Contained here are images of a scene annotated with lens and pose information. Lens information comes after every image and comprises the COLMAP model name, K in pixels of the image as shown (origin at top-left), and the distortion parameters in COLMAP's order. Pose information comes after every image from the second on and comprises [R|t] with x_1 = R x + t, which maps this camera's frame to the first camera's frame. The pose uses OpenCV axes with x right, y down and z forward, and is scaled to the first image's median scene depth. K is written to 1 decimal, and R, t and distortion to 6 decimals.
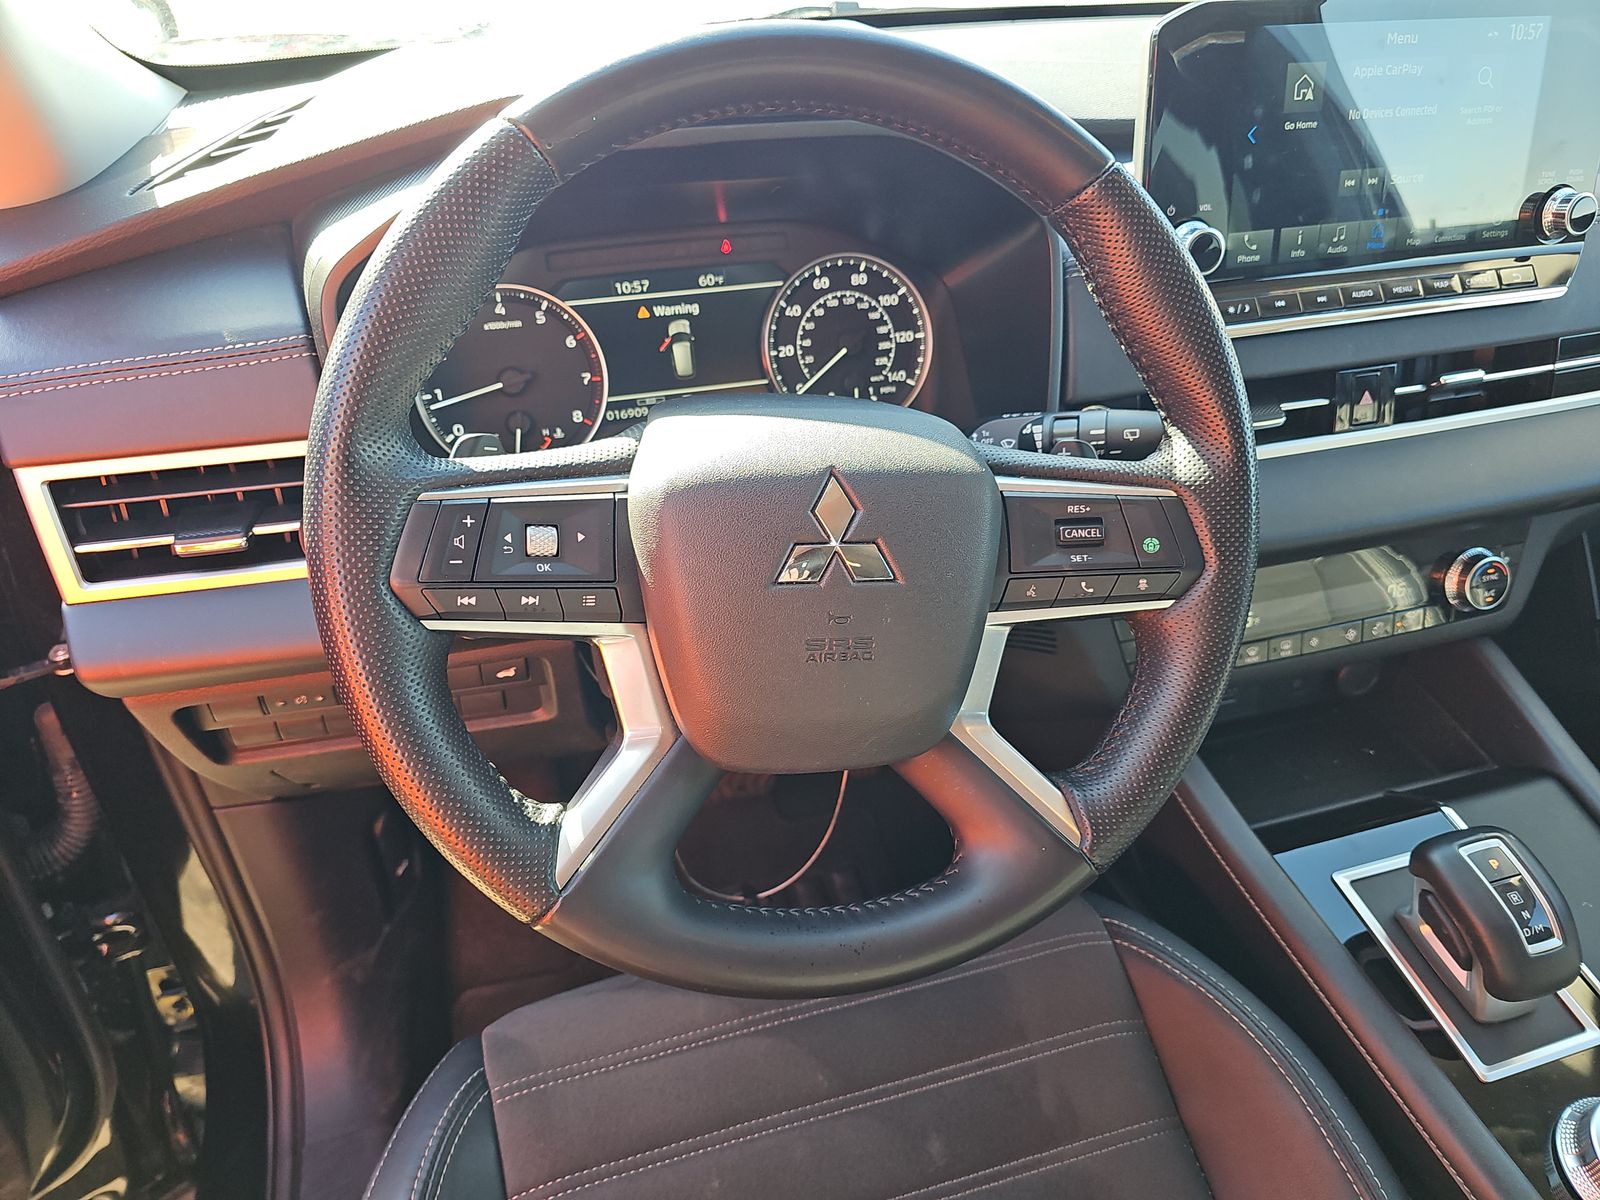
lens RADIAL K [[1074.0, 0, 798.9], [0, 1074.0, 607.1], [0, 0, 1]] dist [0.020174, -0.012520]
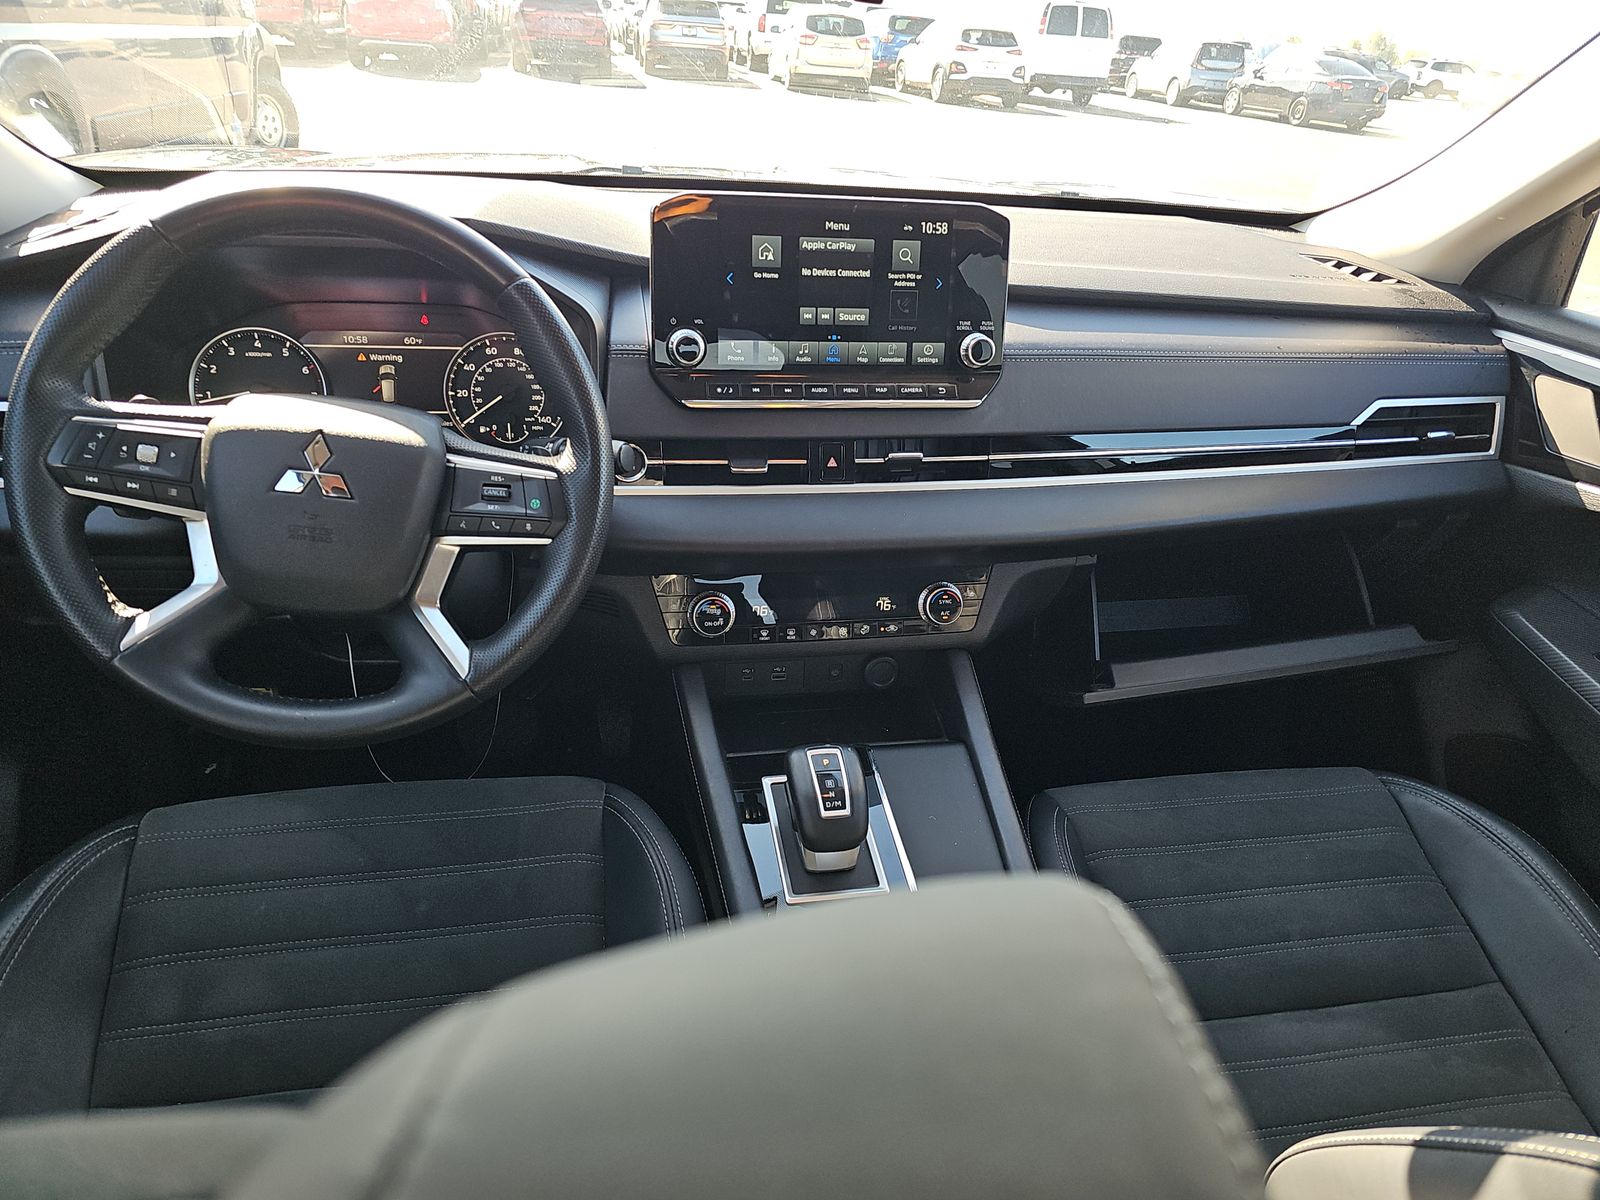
lens RADIAL K [[1074.0, 0, 842.7], [0, 1074.0, 635.5], [0, 0, 1]] dist [0.020174, -0.012520]
pose [[0.994187, 0.103279, -0.030429, 0.592396], [-0.105499, 0.990890, -0.083709, 0.158527], [0.021507, 0.086432, 0.996026, -0.425537]]
